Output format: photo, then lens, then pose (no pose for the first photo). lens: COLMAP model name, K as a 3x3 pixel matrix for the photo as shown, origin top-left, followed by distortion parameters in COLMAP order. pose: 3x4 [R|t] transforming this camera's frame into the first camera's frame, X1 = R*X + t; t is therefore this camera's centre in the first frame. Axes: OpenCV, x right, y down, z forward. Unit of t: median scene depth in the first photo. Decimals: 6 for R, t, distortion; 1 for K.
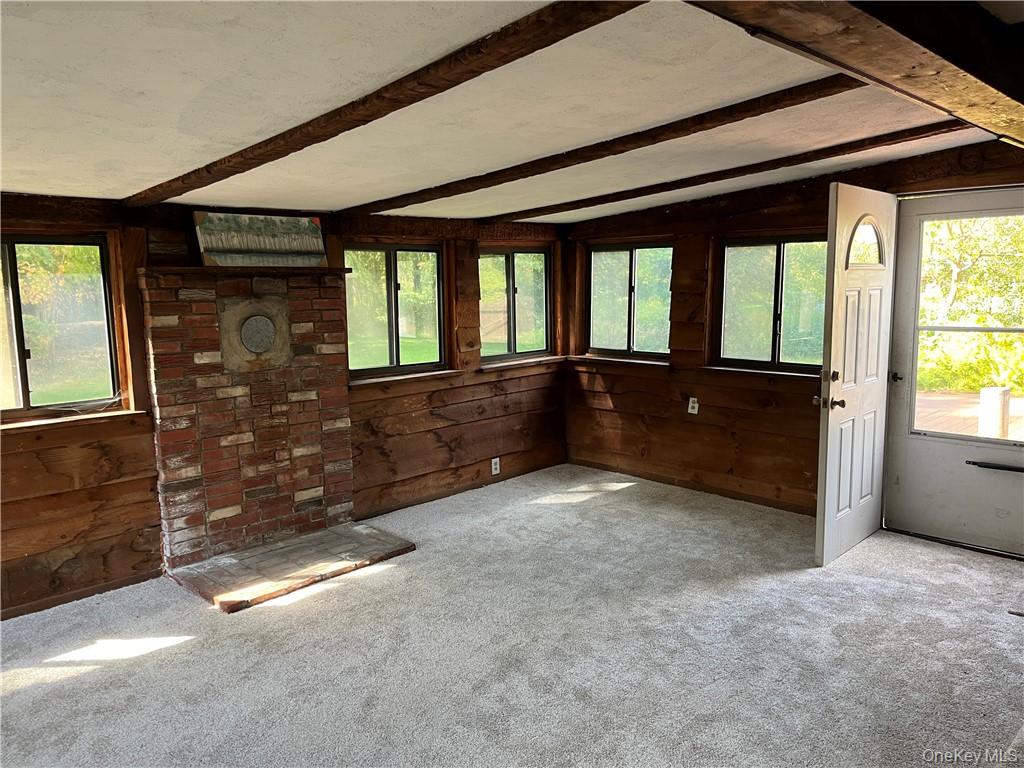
lens RADIAL K [[773.3, 0, 512.0], [0, 773.3, 384.0], [0, 0, 1]] dist [0.057571, -0.098051]
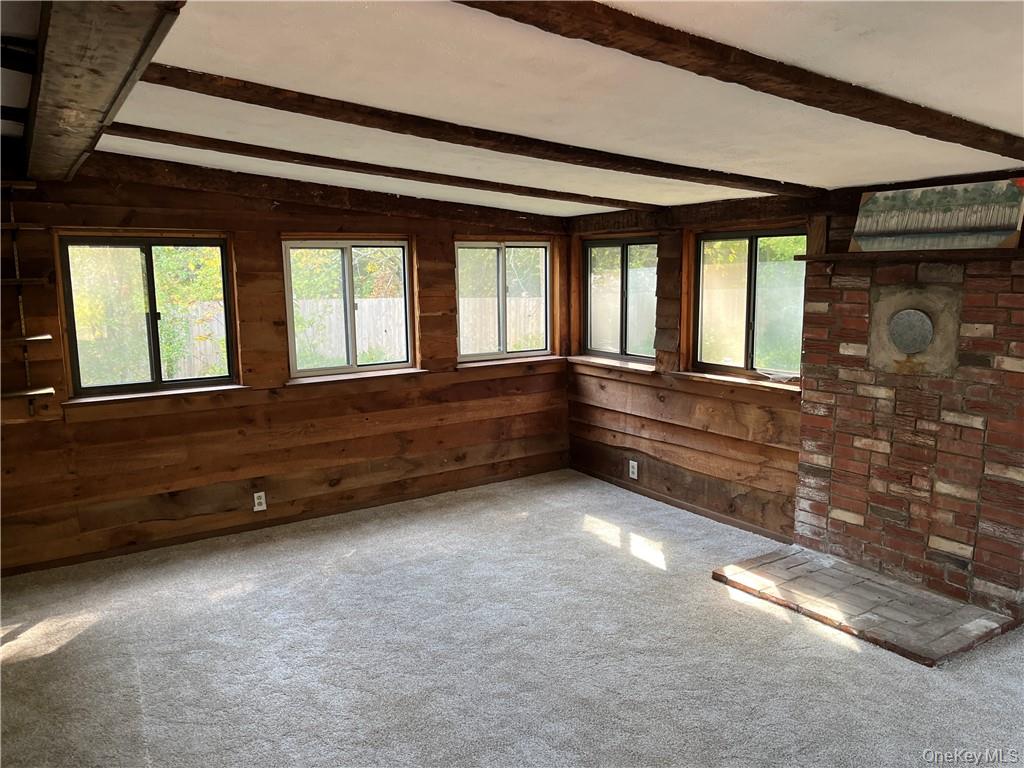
lens RADIAL K [[773.3, 0, 512.0], [0, 773.3, 384.0], [0, 0, 1]] dist [0.057571, -0.098051]
pose [[-0.221156, 0.155979, -0.962684, 0.601880], [-0.113749, 0.976264, 0.184311, -0.117662], [0.968582, 0.150265, -0.198164, 0.780186]]
